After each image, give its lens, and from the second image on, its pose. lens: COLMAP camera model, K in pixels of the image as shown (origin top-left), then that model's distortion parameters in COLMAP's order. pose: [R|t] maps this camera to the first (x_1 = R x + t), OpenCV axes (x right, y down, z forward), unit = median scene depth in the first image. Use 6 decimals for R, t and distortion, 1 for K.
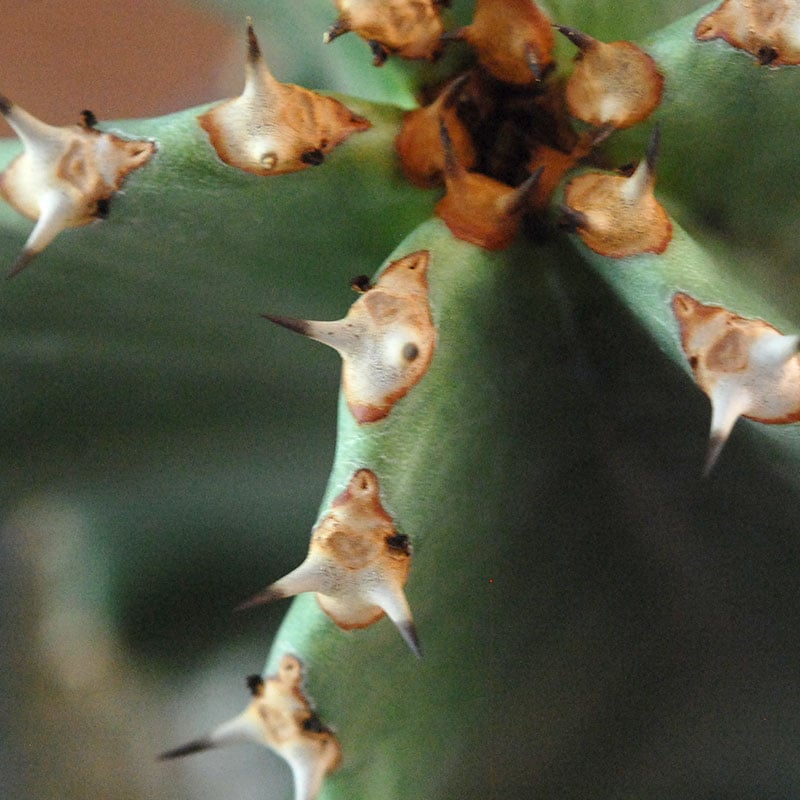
lens RADIAL K [[3699.2, 0, 375.0], [0, 3699.2, 429.9], [0, 0, 1]] dist [-0.026207, 0.000000]
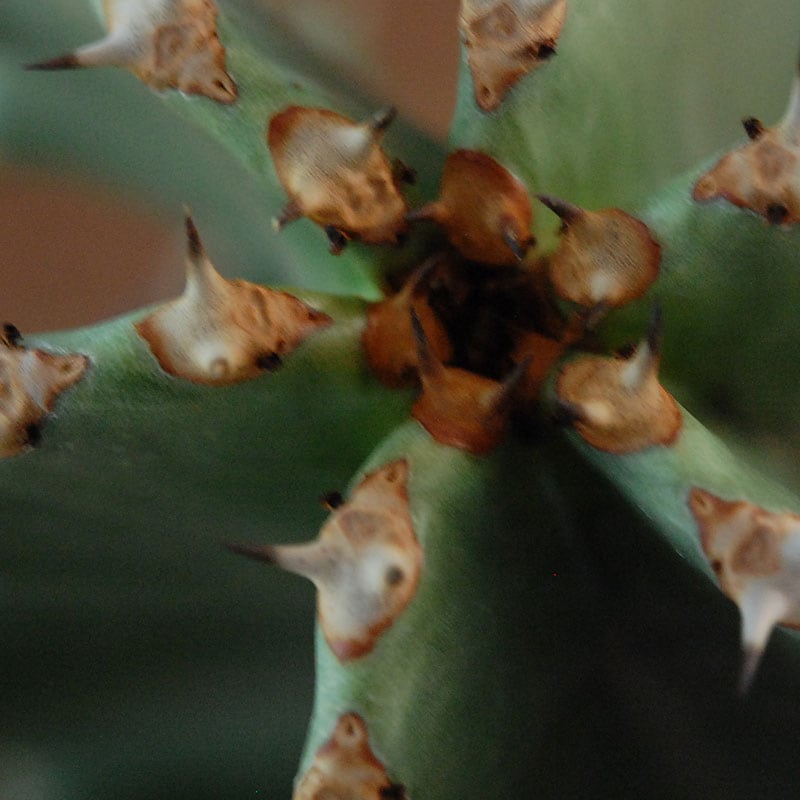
lens RADIAL K [[3699.2, 0, 401.4], [0, 3699.2, 406.0], [0, 0, 1]] dist [-0.026207, 0.000000]
pose [[0.997822, -0.063635, 0.017380, -0.001285], [0.064577, 0.996082, -0.060427, -0.007897], [-0.013467, 0.061418, 0.998021, 0.122133]]
